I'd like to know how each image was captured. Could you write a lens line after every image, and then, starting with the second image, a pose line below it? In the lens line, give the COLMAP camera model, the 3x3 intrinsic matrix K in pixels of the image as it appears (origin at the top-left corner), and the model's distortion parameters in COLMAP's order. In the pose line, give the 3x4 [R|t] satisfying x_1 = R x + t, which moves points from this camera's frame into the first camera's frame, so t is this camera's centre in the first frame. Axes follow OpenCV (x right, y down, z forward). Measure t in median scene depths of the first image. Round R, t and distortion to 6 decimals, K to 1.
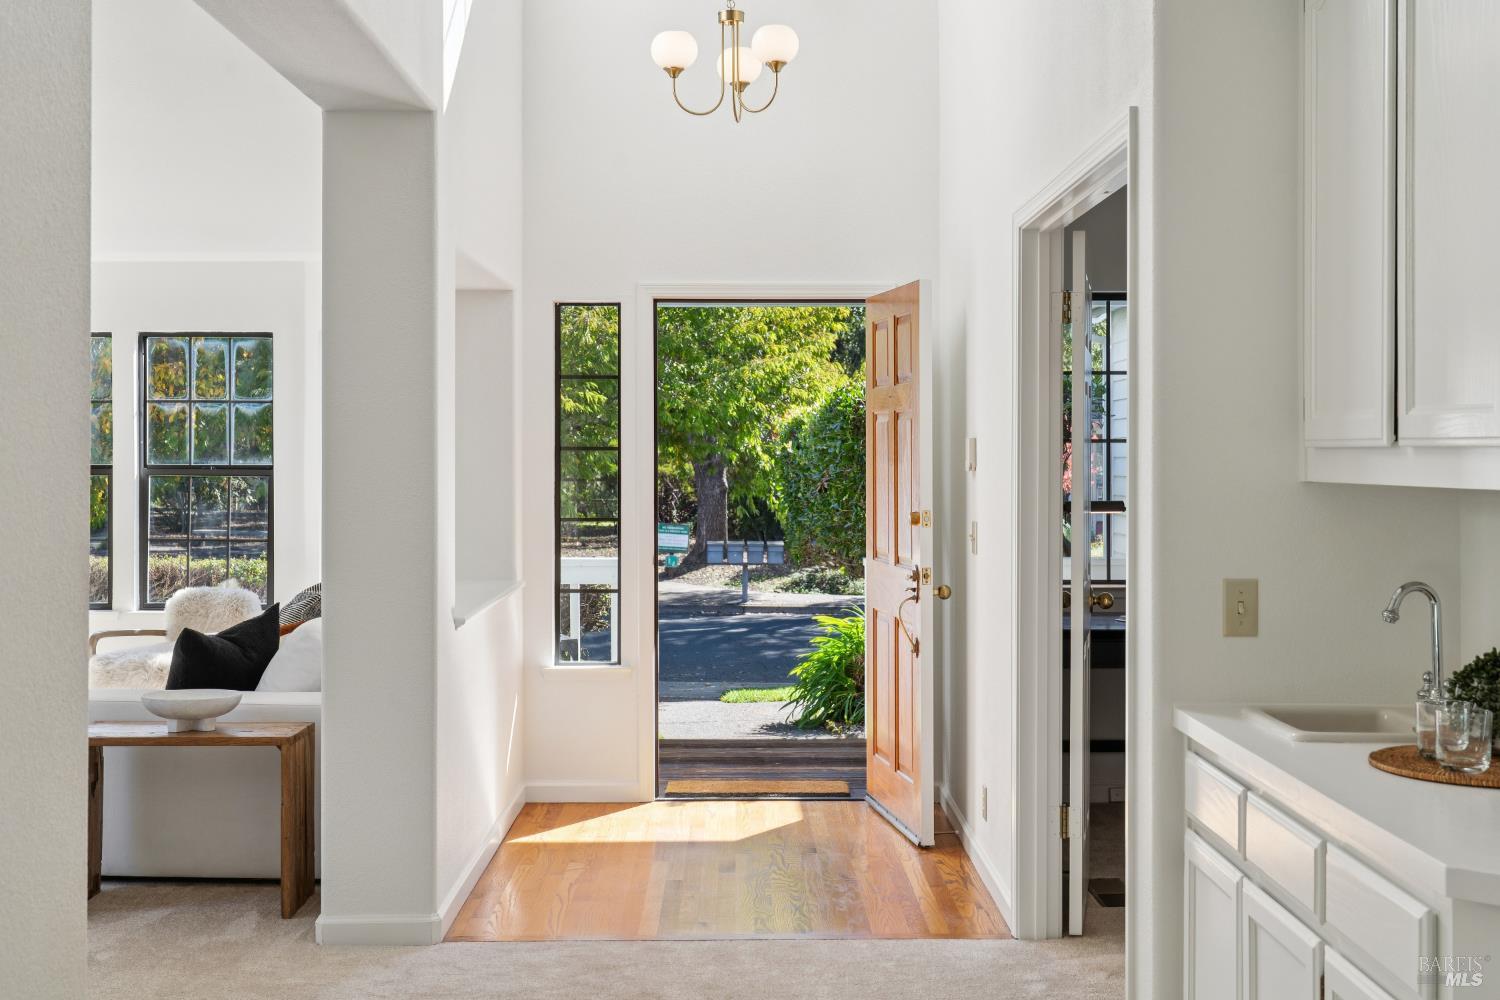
lens RADIAL K [[1875.8, 0, 748.5], [0, 1875.8, 488.0], [0, 0, 1]] dist [-0.001497, 0.000000]
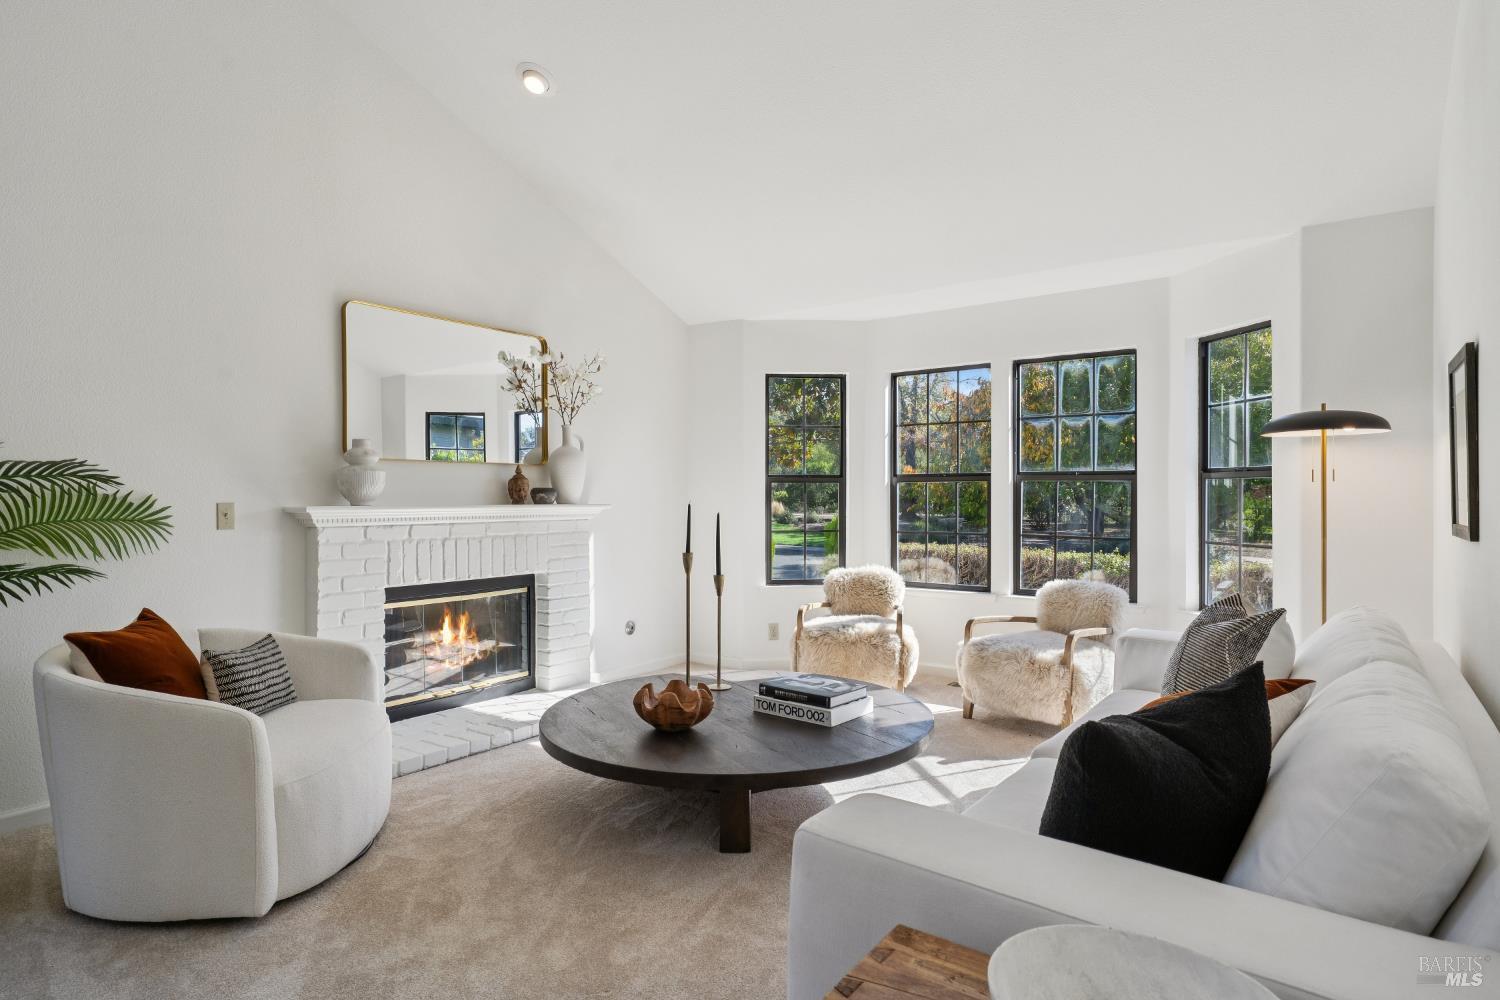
lens RADIAL K [[805.8, 0, 740.0], [0, 805.8, 487.3], [0, 0, 1]] dist [0.007607, 0.000320]
pose [[0.797815, -0.007405, -0.602857, -0.154008], [-0.009980, 0.999625, -0.025486, 0.012125], [0.602819, 0.026349, 0.797442, 0.485667]]
